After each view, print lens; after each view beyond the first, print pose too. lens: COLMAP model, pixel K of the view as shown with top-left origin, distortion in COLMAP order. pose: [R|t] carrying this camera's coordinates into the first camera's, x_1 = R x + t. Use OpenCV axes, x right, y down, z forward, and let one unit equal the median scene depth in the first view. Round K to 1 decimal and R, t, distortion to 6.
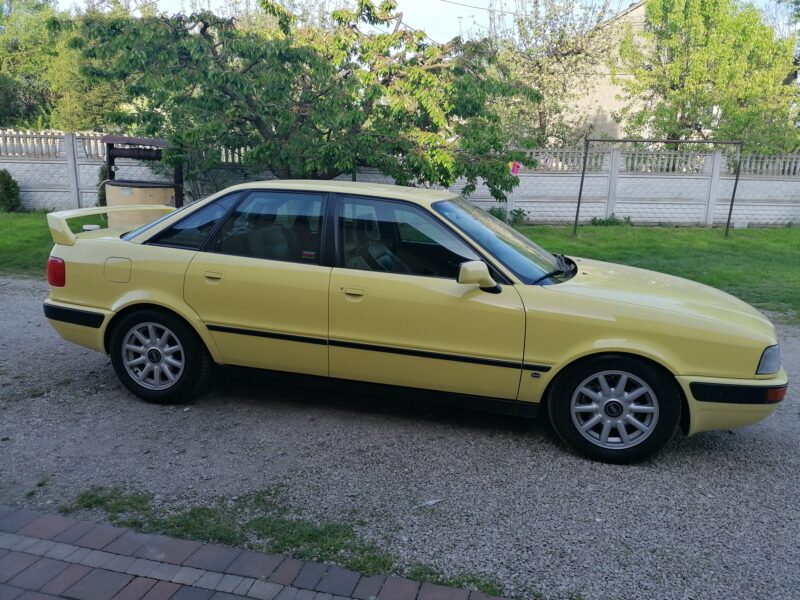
lens RADIAL K [[619.4, 0, 396.5], [0, 619.4, 300.5], [0, 0, 1]] dist [0.069510, -0.045186]
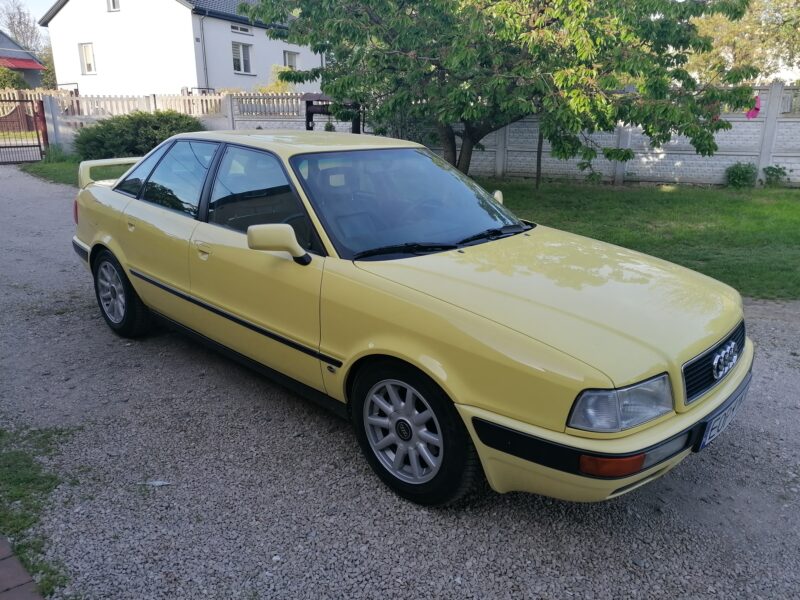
lens RADIAL K [[619.4, 0, 399.8], [0, 619.4, 300.6], [0, 0, 1]] dist [0.069510, -0.045186]
pose [[0.855811, 0.124800, -0.502008, 0.614360], [-0.089874, 0.991574, 0.093291, -0.046772], [0.509421, -0.034722, 0.859817, 0.306733]]
